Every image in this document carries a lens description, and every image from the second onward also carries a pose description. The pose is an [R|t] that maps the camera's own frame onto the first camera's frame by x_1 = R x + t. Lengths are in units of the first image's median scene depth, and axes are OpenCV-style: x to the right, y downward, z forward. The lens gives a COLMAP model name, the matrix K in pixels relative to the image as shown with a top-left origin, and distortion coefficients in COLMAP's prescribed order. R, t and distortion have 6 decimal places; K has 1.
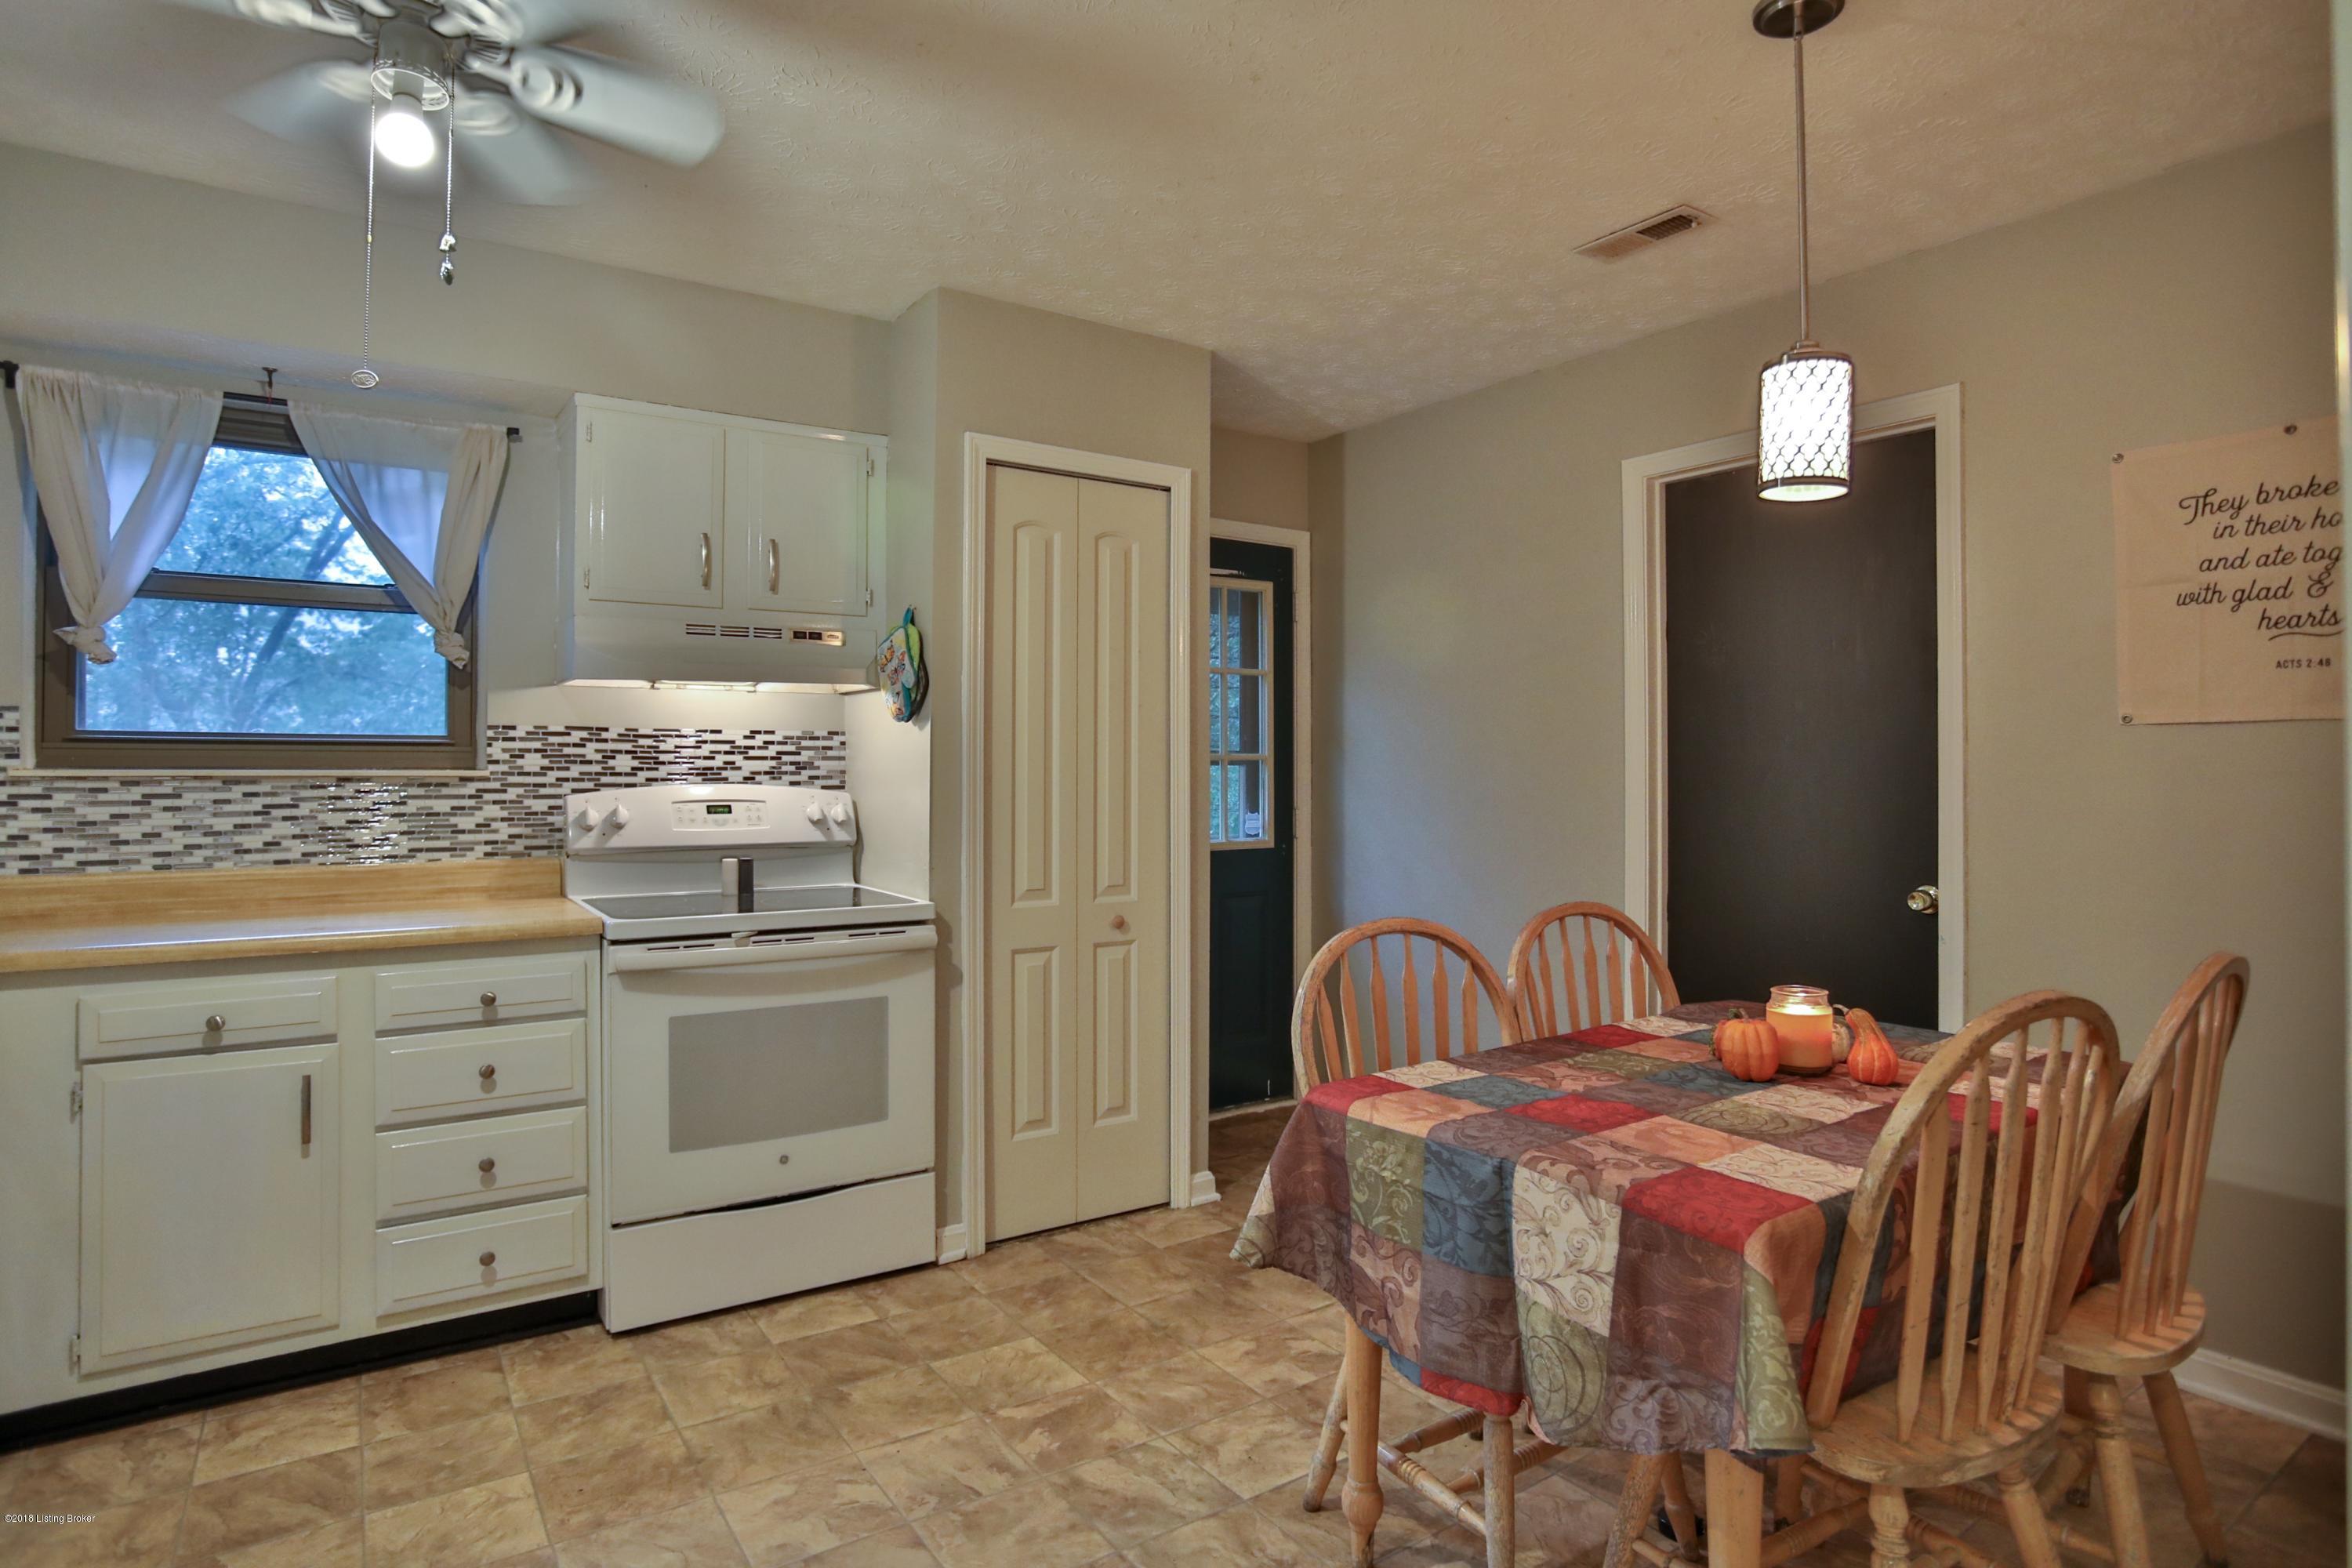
lens RADIAL K [[1200.0, 0, 1183.2], [0, 1200.0, 773.3], [0, 0, 1]] dist [-0.074373, 0.029160]
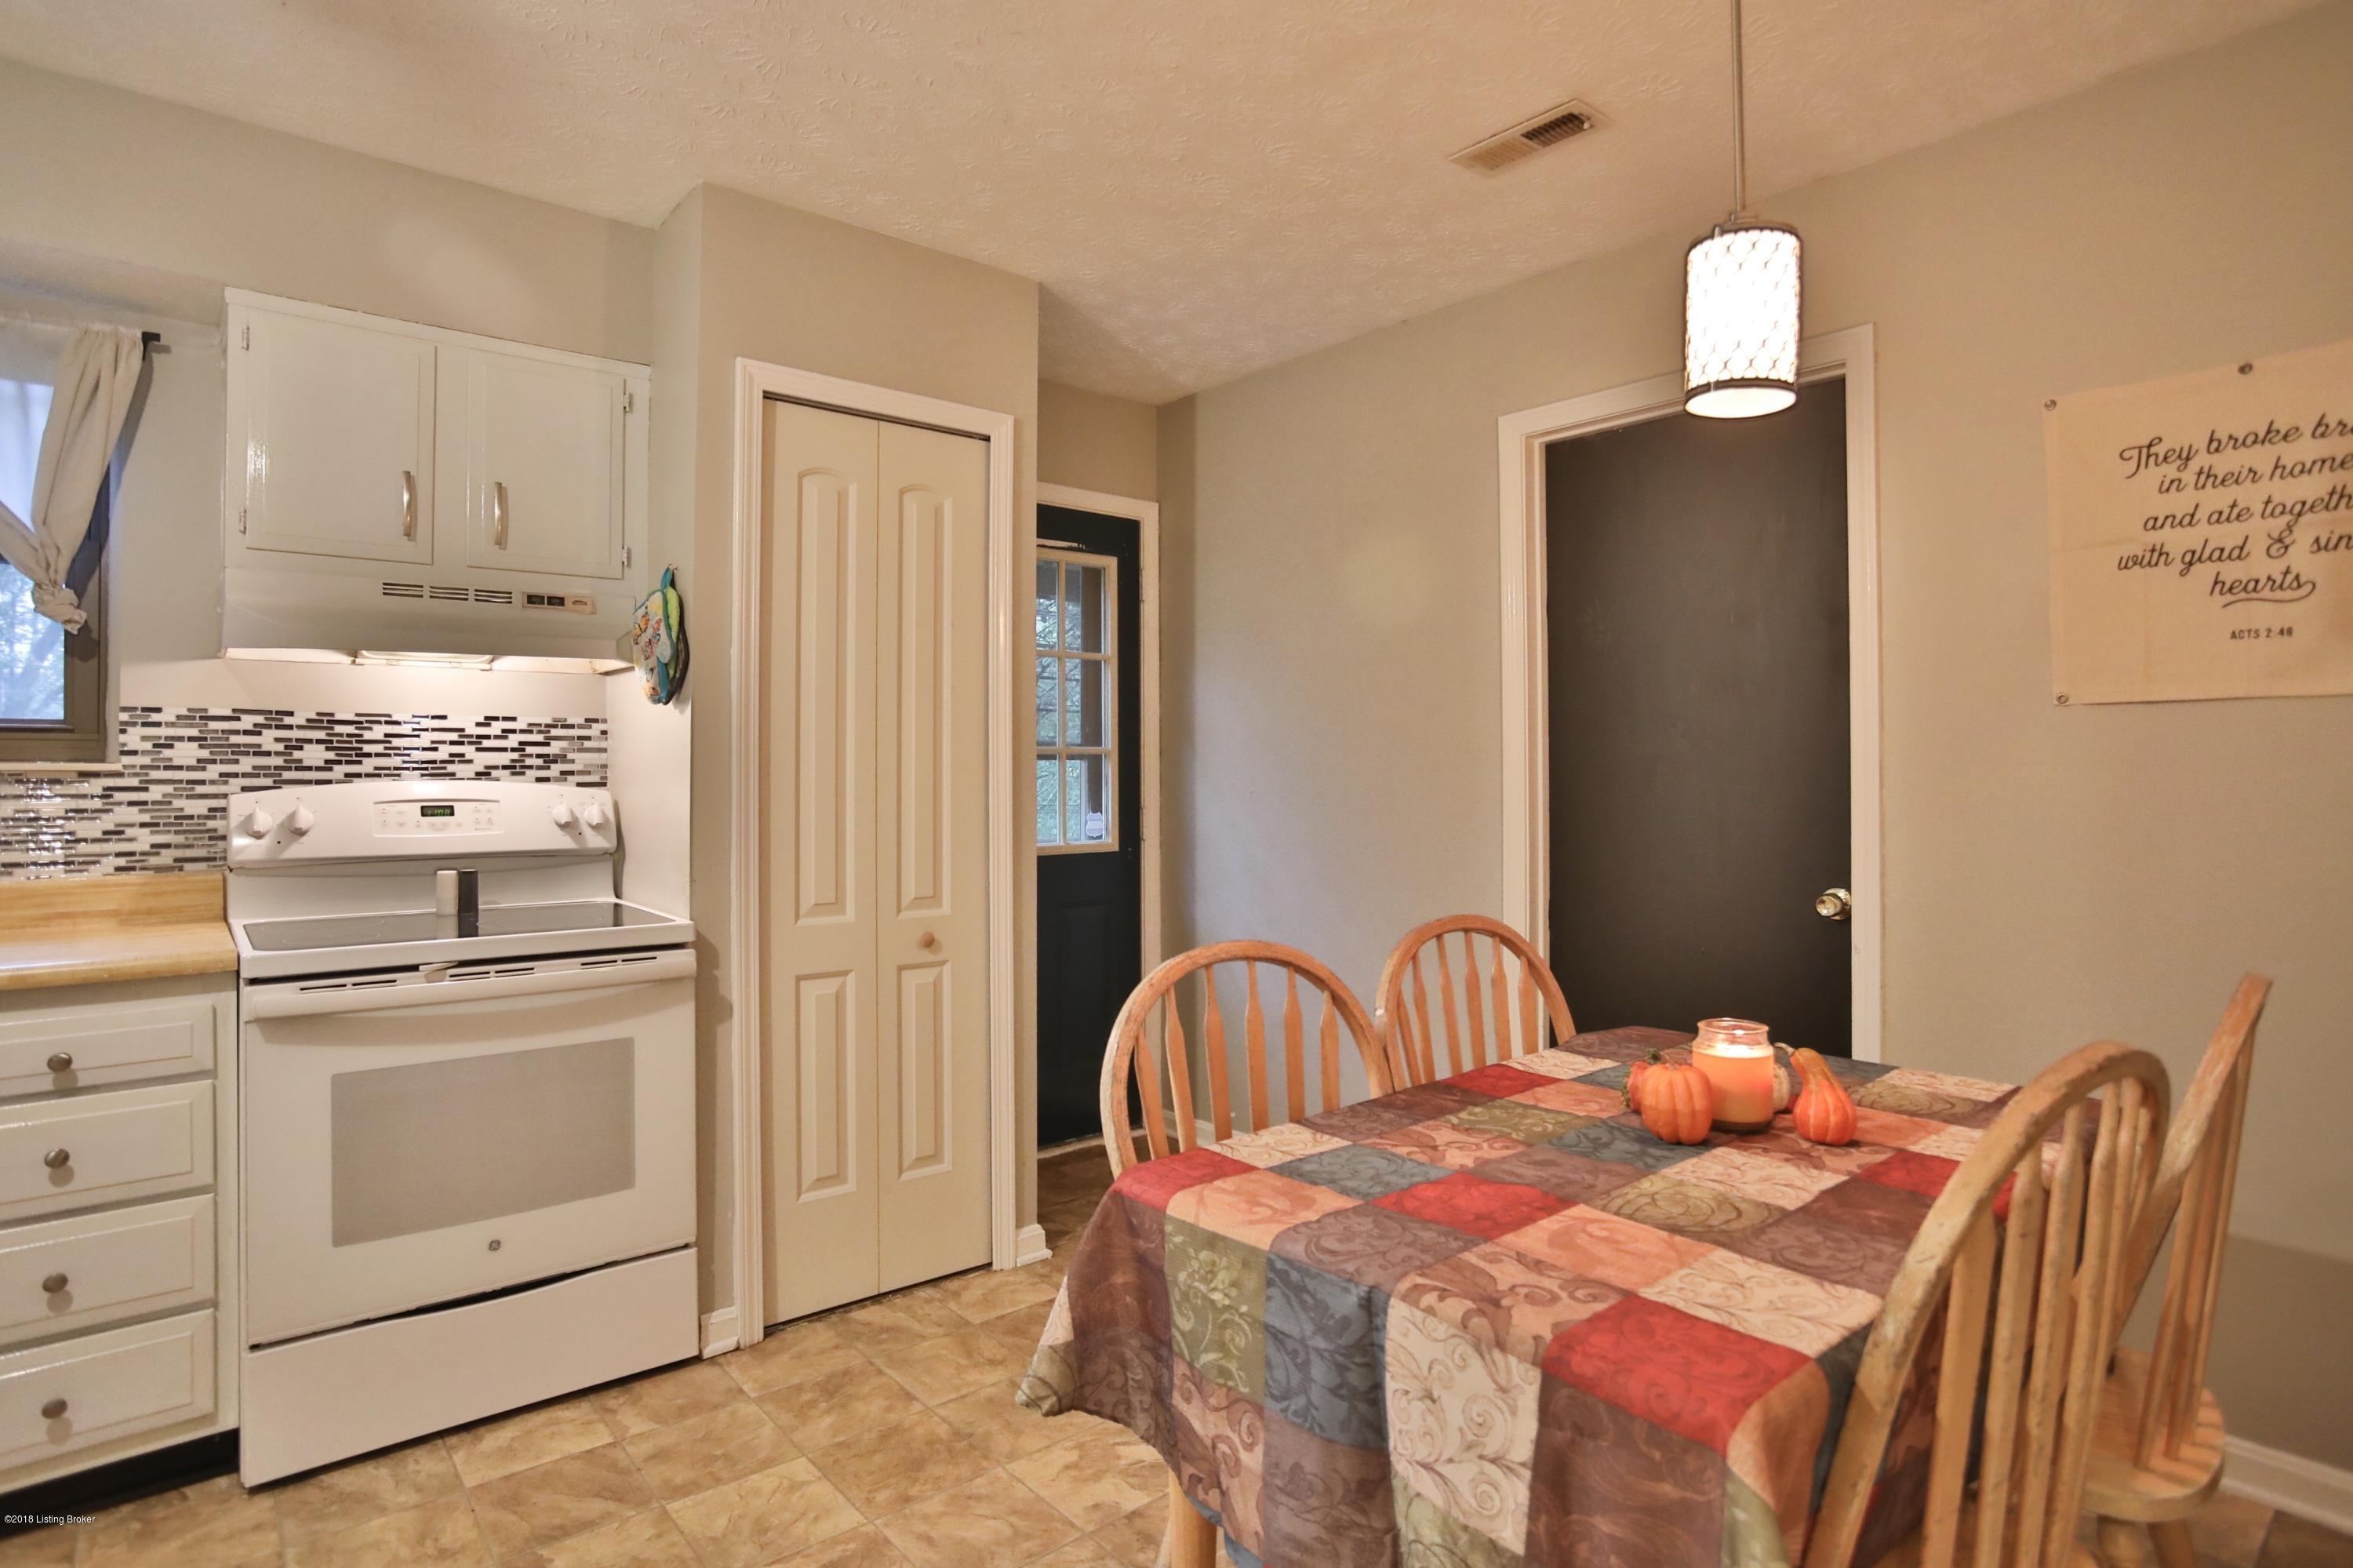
lens RADIAL K [[1200.5, 0, 1183.7], [0, 1200.5, 773.3], [0, 0, 1]] dist [-0.074373, 0.029160]
pose [[0.993928, -0.002625, 0.110000, 0.045659], [0.002767, 0.999996, -0.001136, 0.008593], [-0.109996, 0.001433, 0.993931, 0.175297]]
